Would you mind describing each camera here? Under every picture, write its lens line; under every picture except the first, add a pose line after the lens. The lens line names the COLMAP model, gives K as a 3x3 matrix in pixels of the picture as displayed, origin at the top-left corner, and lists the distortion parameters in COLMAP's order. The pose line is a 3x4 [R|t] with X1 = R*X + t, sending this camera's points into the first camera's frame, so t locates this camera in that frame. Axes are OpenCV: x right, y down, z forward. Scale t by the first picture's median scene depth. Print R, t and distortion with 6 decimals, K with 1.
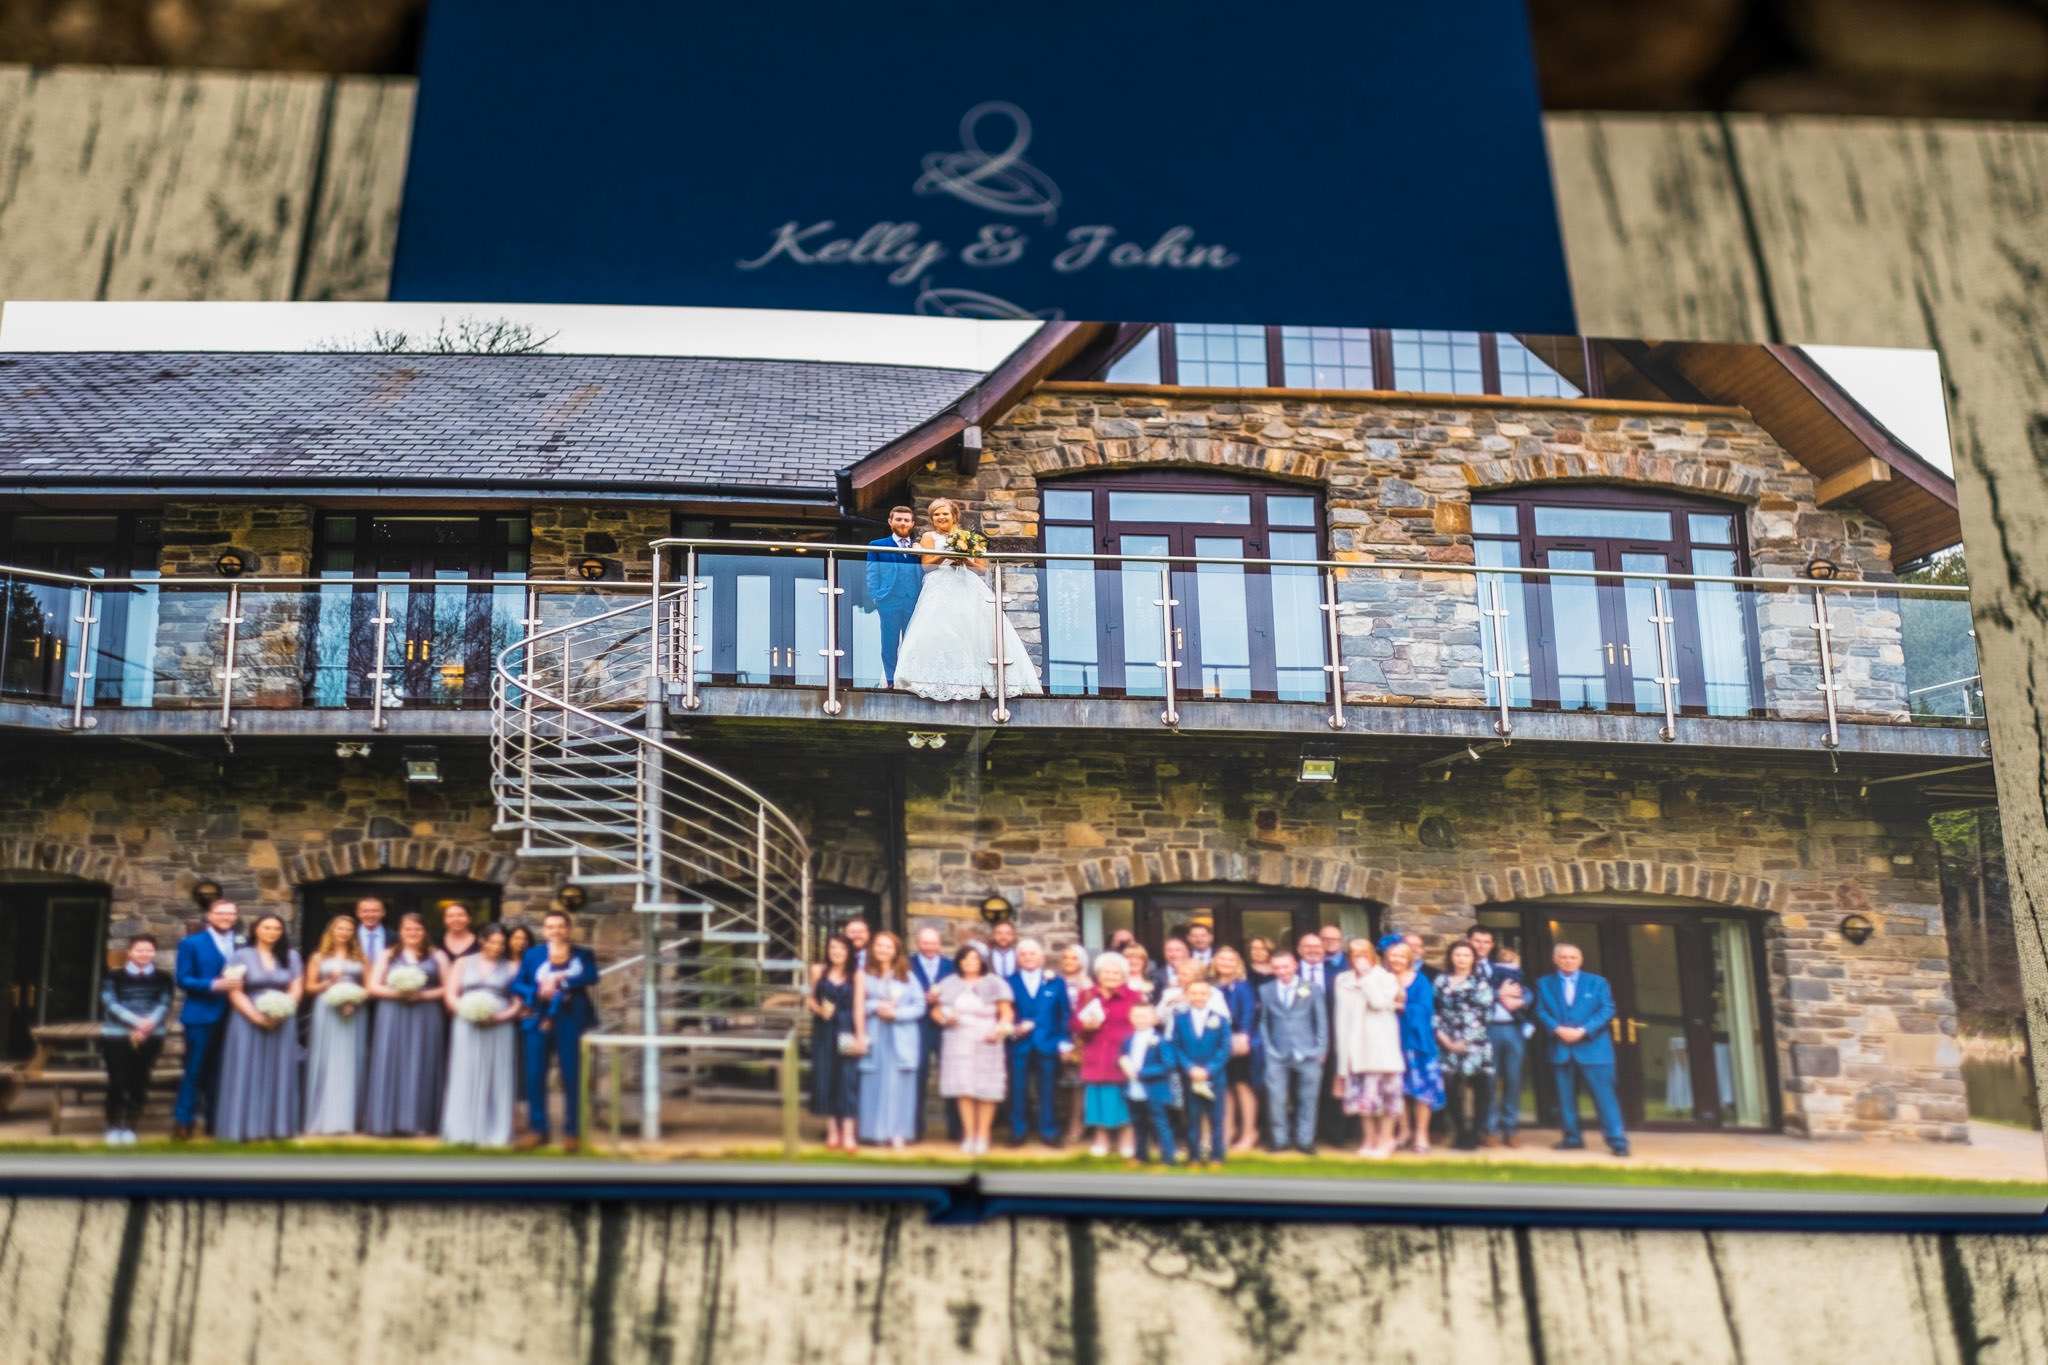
lens RADIAL K [[5053.2, 0, 1024.0], [0, 5053.2, 682.5], [0, 0, 1]] dist [0.129108, -1.869300]
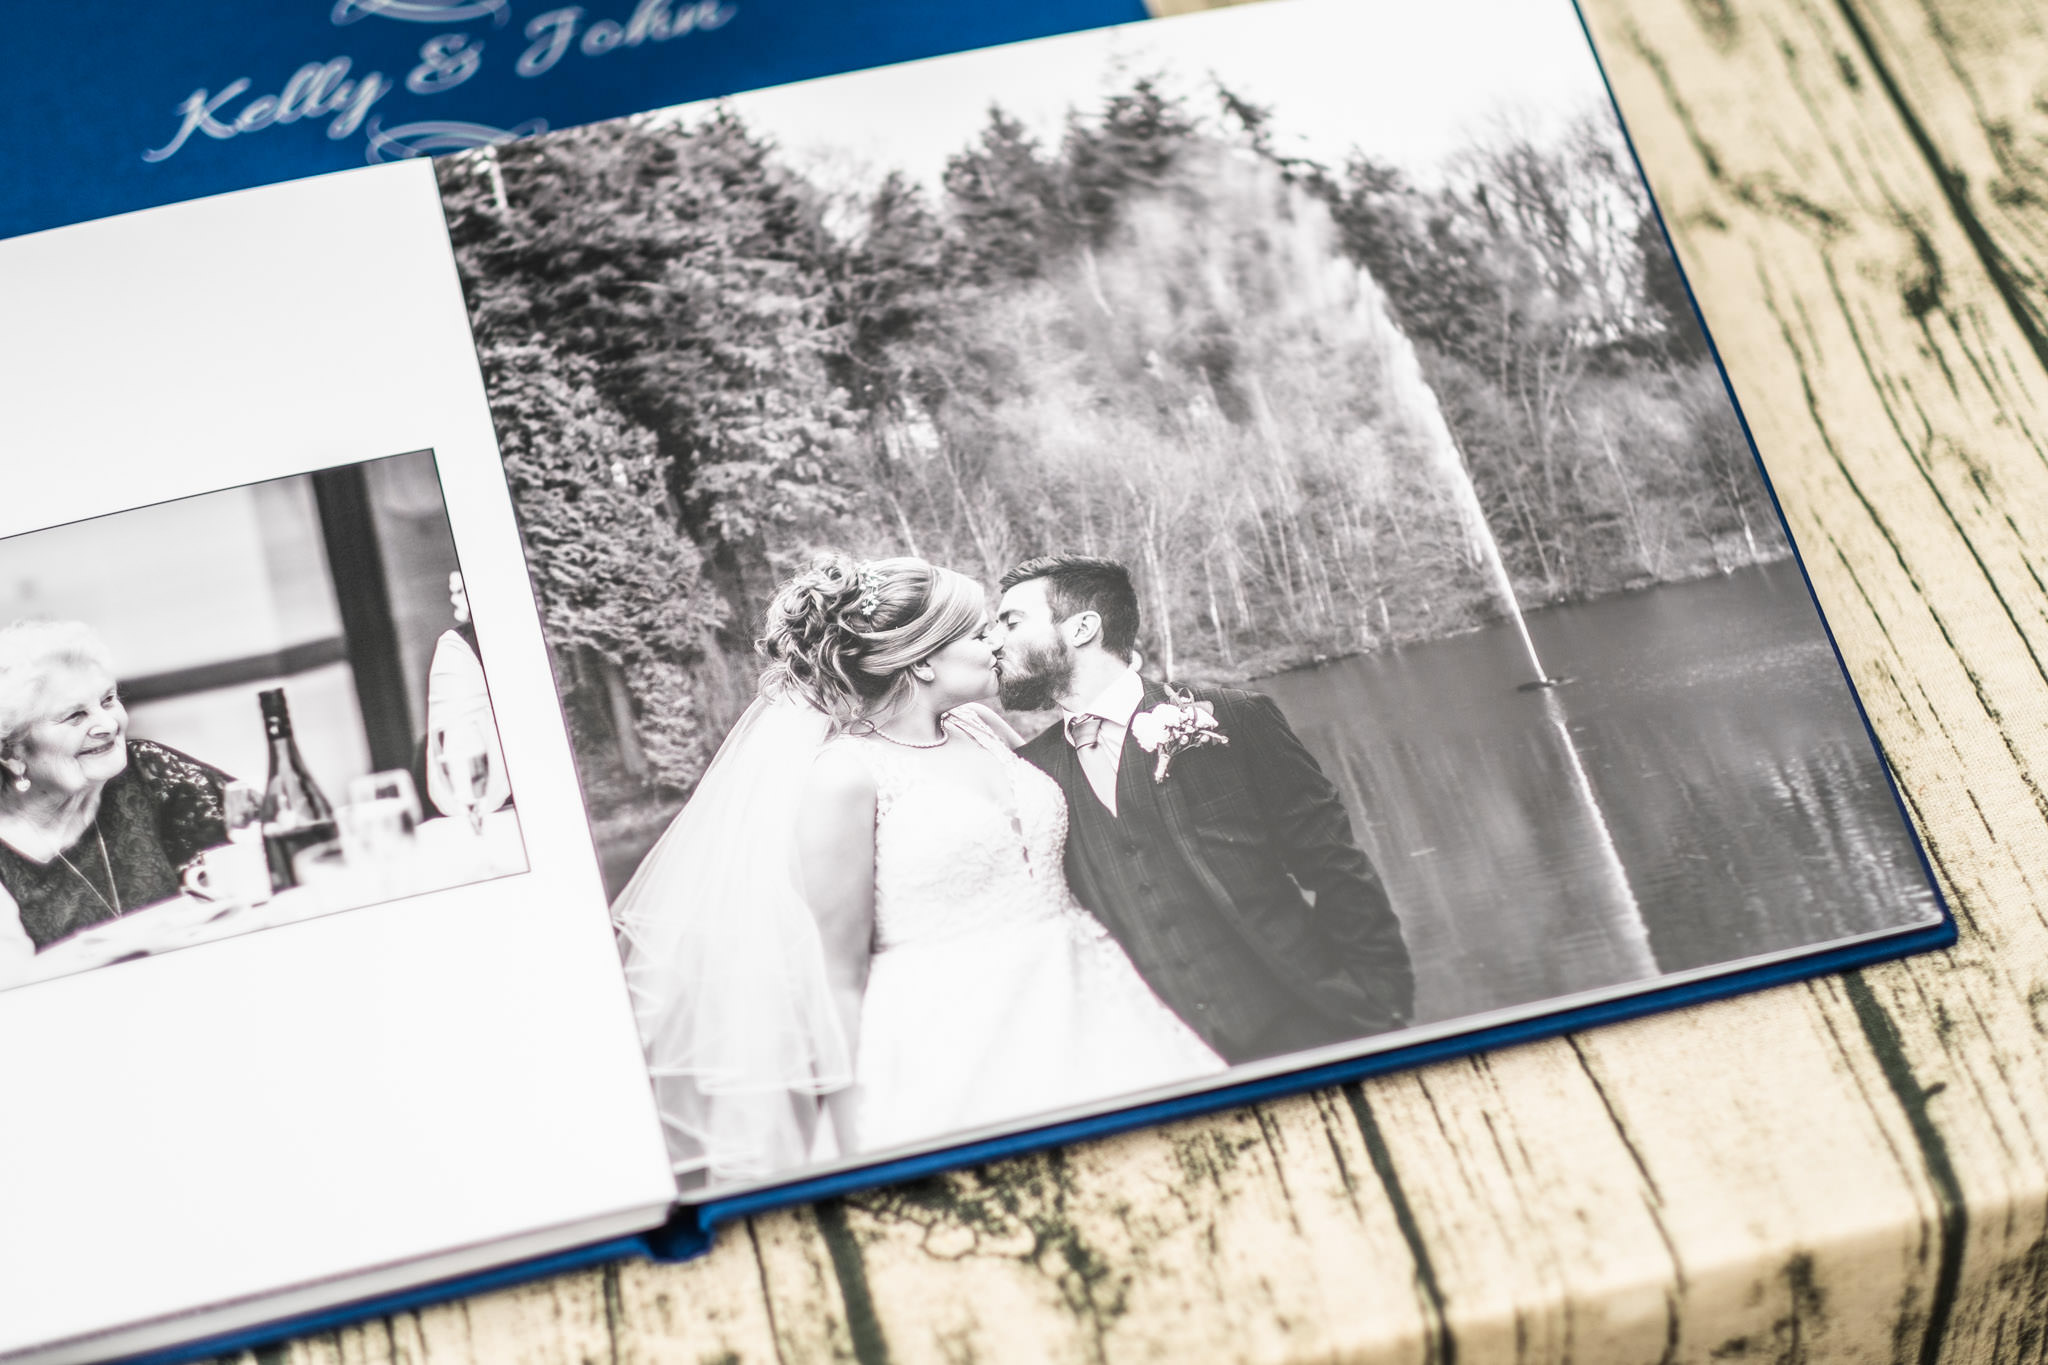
lens RADIAL K [[5053.2, 0, 1024.0], [0, 5053.2, 682.5], [0, 0, 1]] dist [0.129108, -1.869300]
pose [[0.968369, -0.239449, 0.070189, 0.004295], [0.235135, 0.969822, 0.064472, -0.022418], [-0.083509, -0.045929, 0.995448, 0.189185]]
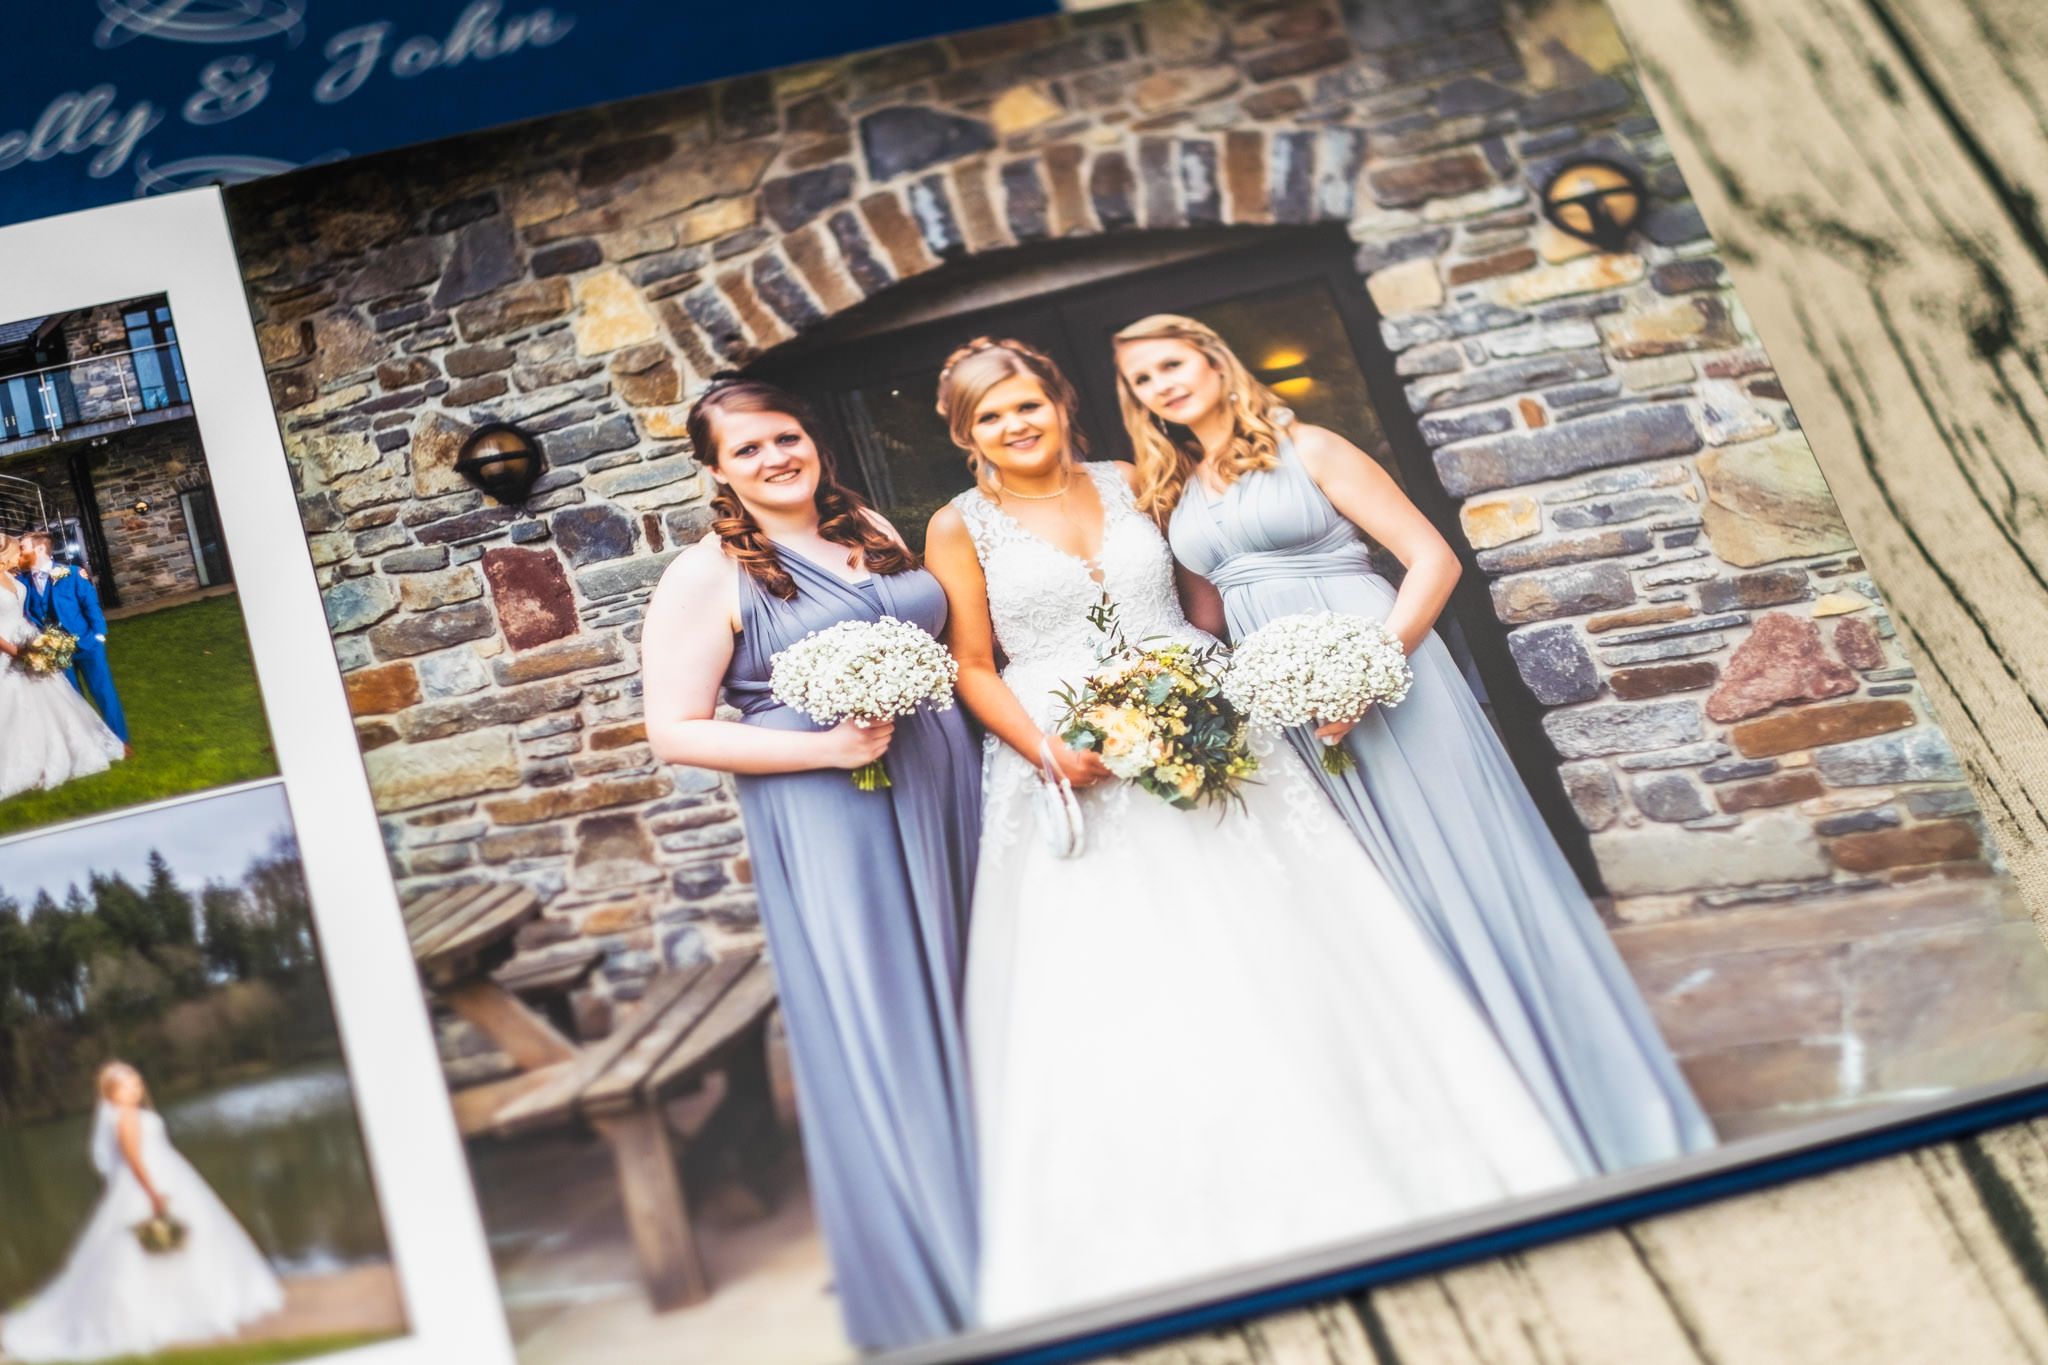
lens RADIAL K [[5053.2, 0, 1024.0], [0, 5053.2, 682.5], [0, 0, 1]] dist [0.129108, -1.869300]
pose [[0.961469, -0.253501, 0.106371, 0.005642], [0.251352, 0.967320, 0.033368, -0.003605], [-0.111354, -0.005346, 0.993766, 0.347358]]
